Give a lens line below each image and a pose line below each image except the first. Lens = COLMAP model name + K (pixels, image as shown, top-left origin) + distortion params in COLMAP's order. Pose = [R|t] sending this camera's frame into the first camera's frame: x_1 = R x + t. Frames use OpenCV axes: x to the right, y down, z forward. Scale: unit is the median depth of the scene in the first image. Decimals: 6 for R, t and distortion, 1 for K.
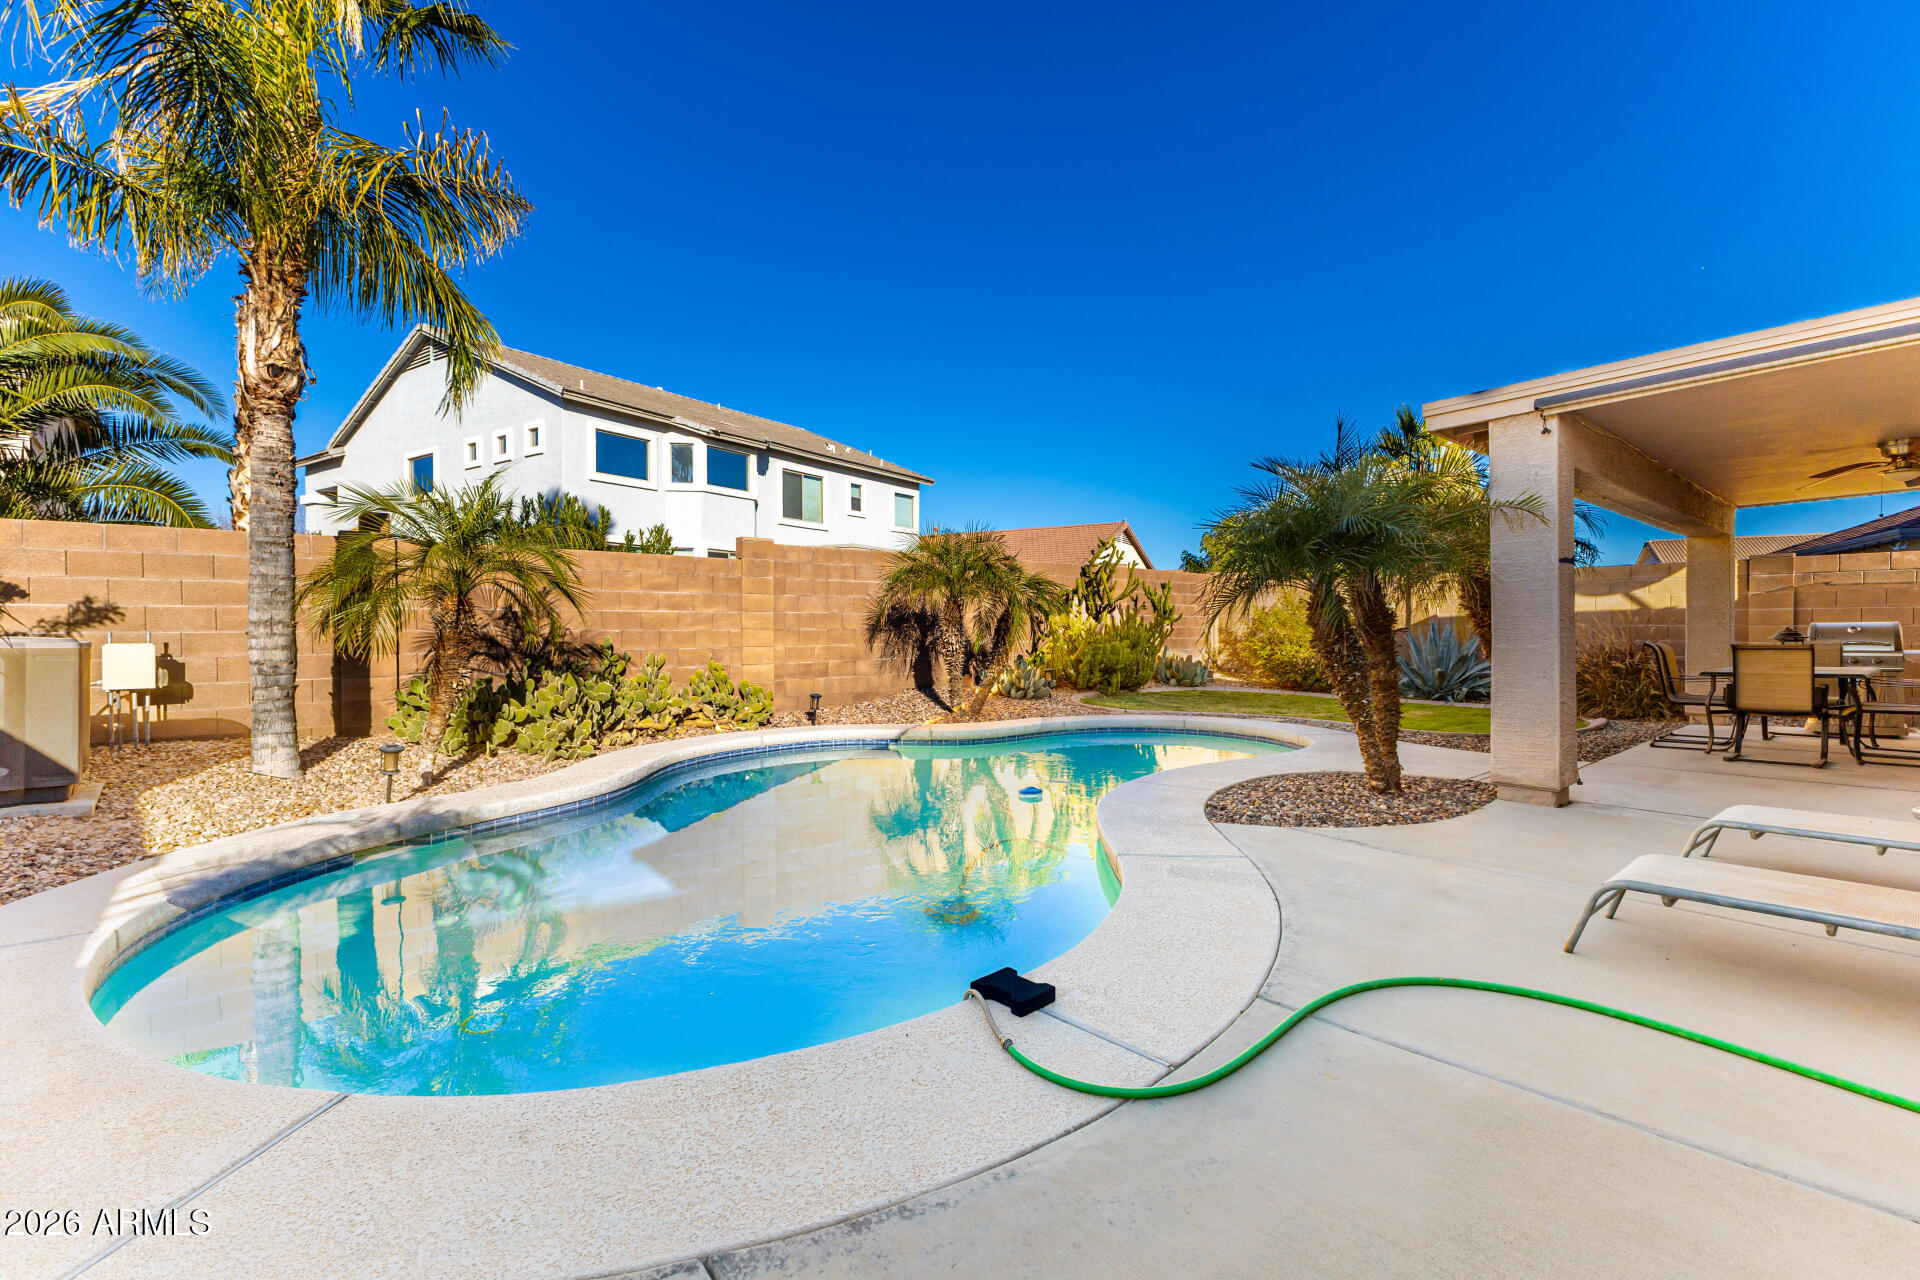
lens RADIAL K [[846.8, 0, 961.5], [0, 846.8, 639.4], [0, 0, 1]] dist [0.006268, -0.002104]
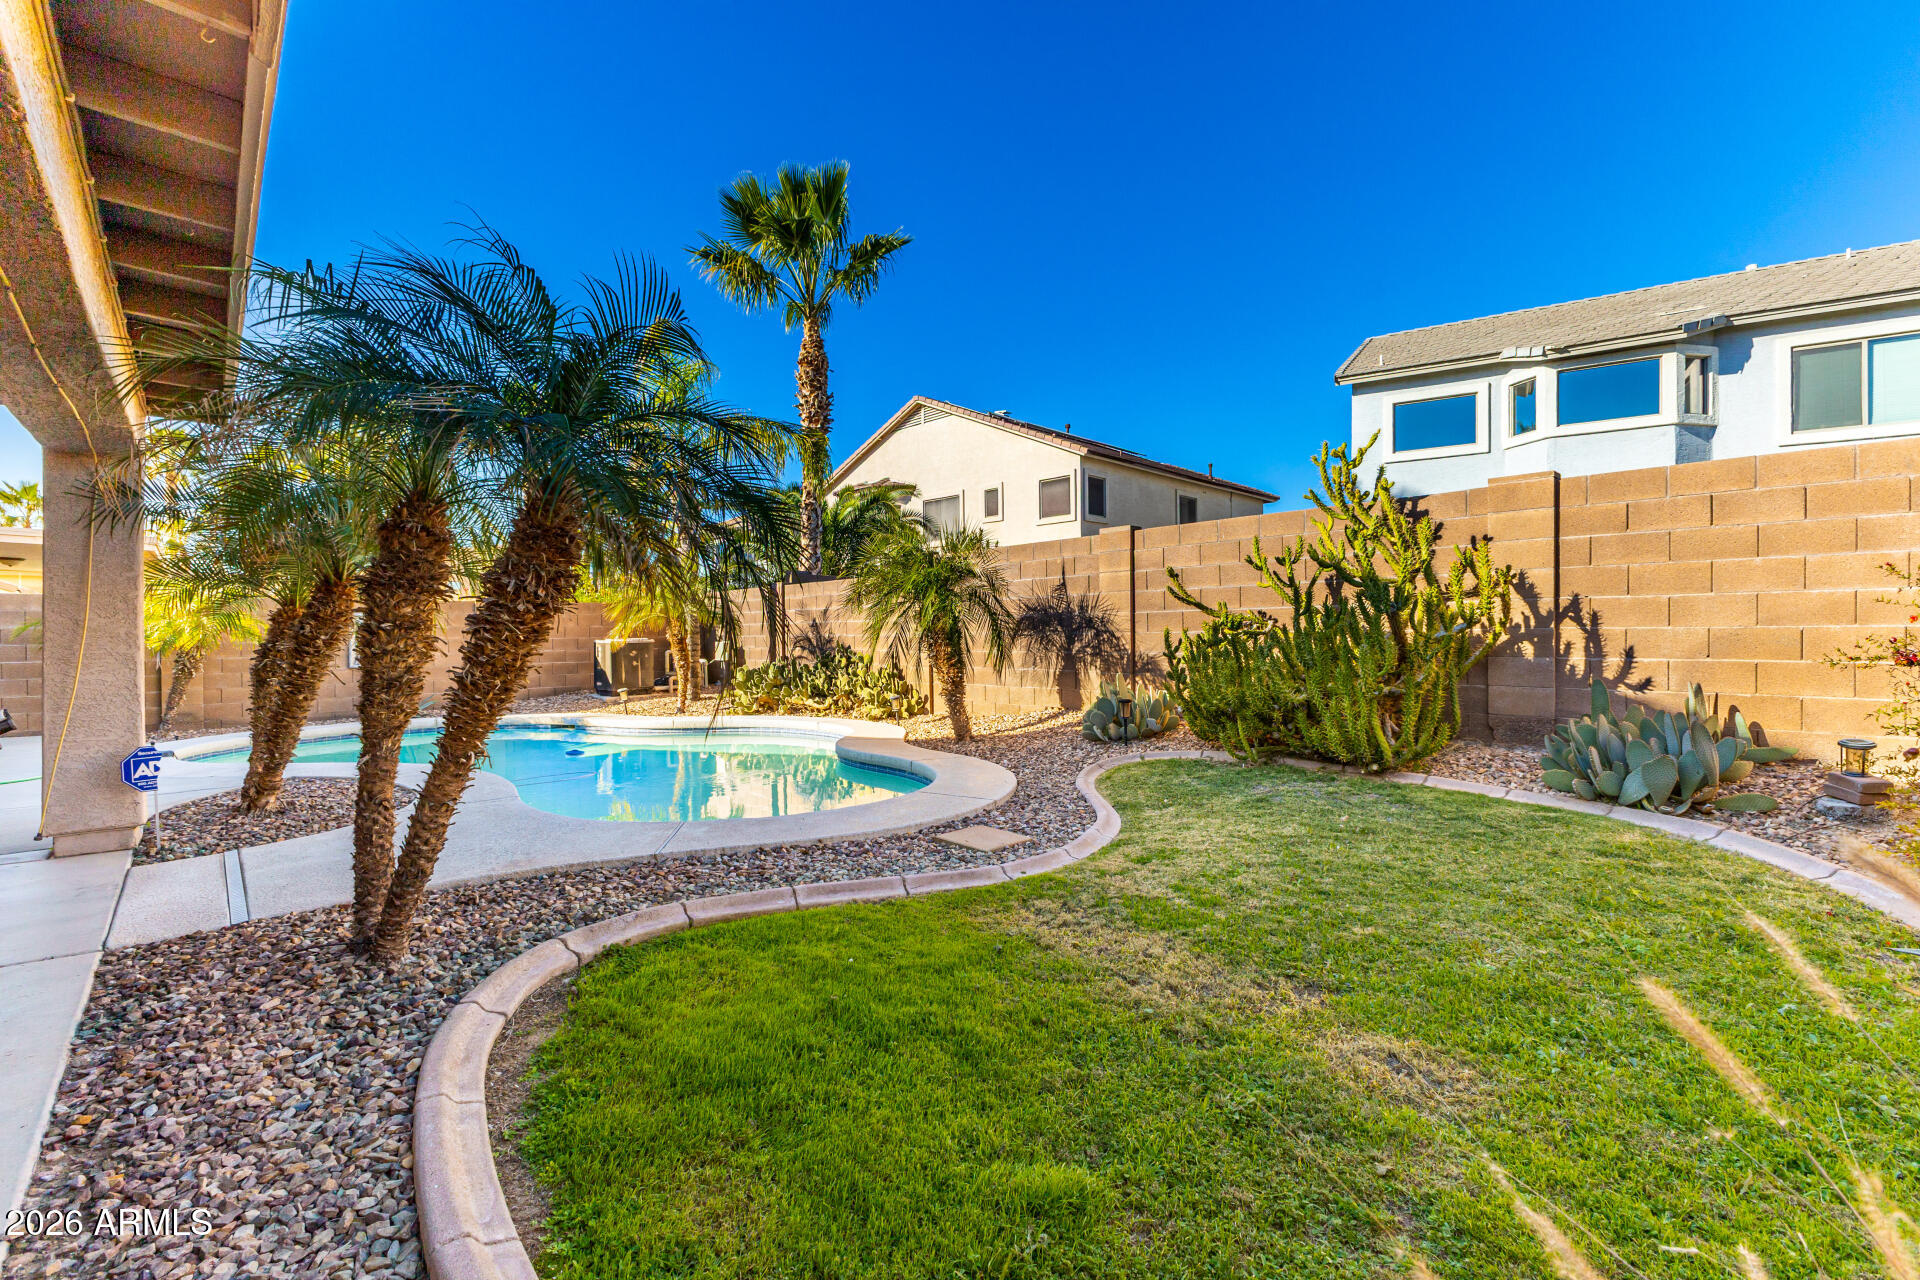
lens RADIAL K [[846.8, 0, 961.5], [0, 846.8, 635.0], [0, 0, 1]] dist [0.006268, -0.002104]
pose [[0.037136, 0.001211, -0.999309, 0.414070], [-0.000464, 0.999999, 0.001194, -0.006490], [0.999310, 0.000419, 0.037137, 0.486222]]
